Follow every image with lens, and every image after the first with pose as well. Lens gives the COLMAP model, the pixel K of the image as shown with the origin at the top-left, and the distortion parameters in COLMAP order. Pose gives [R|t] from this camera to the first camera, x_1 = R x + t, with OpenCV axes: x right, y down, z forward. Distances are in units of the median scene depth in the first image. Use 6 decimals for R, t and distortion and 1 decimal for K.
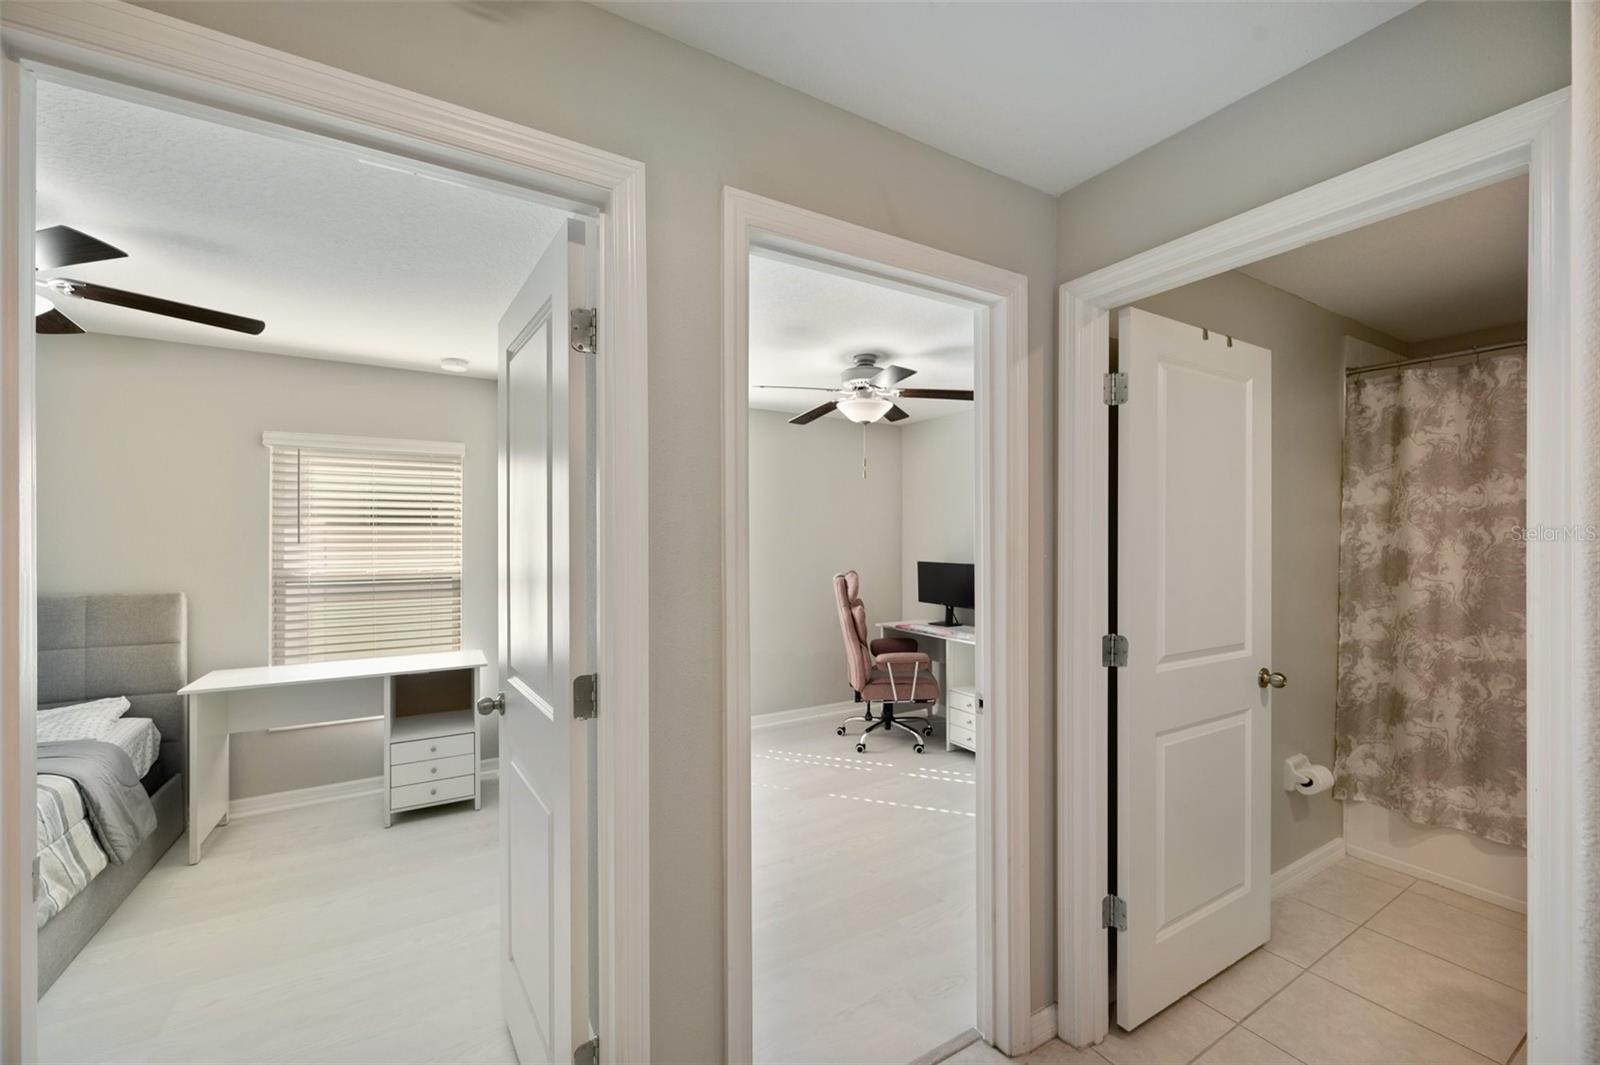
lens RADIAL K [[635.3, 0, 793.9], [0, 635.3, 537.5], [0, 0, 1]] dist [-0.000609, 0.000544]
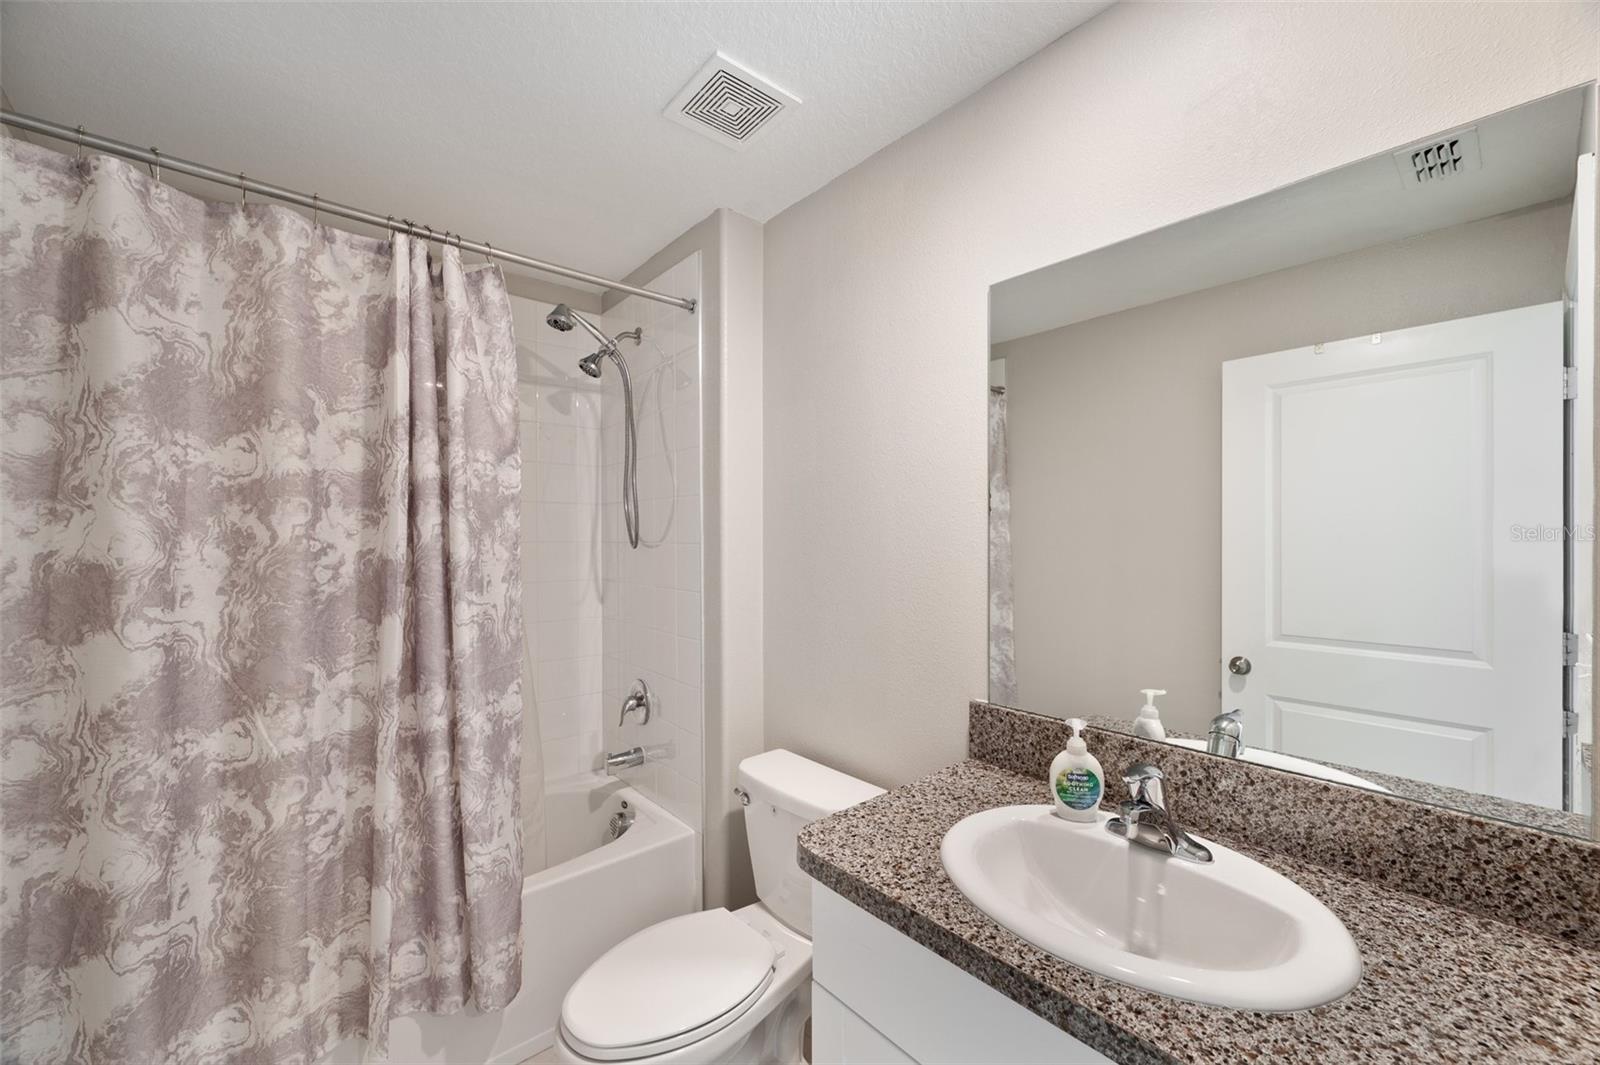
lens RADIAL K [[635.3, 0, 796.2], [0, 635.3, 539.5], [0, 0, 1]] dist [-0.000609, 0.000544]
pose [[-0.190780, -0.006426, 0.981612, 0.444222], [0.003408, 0.999968, 0.007208, 0.002444], [-0.981627, 0.004721, -0.190752, 0.624800]]
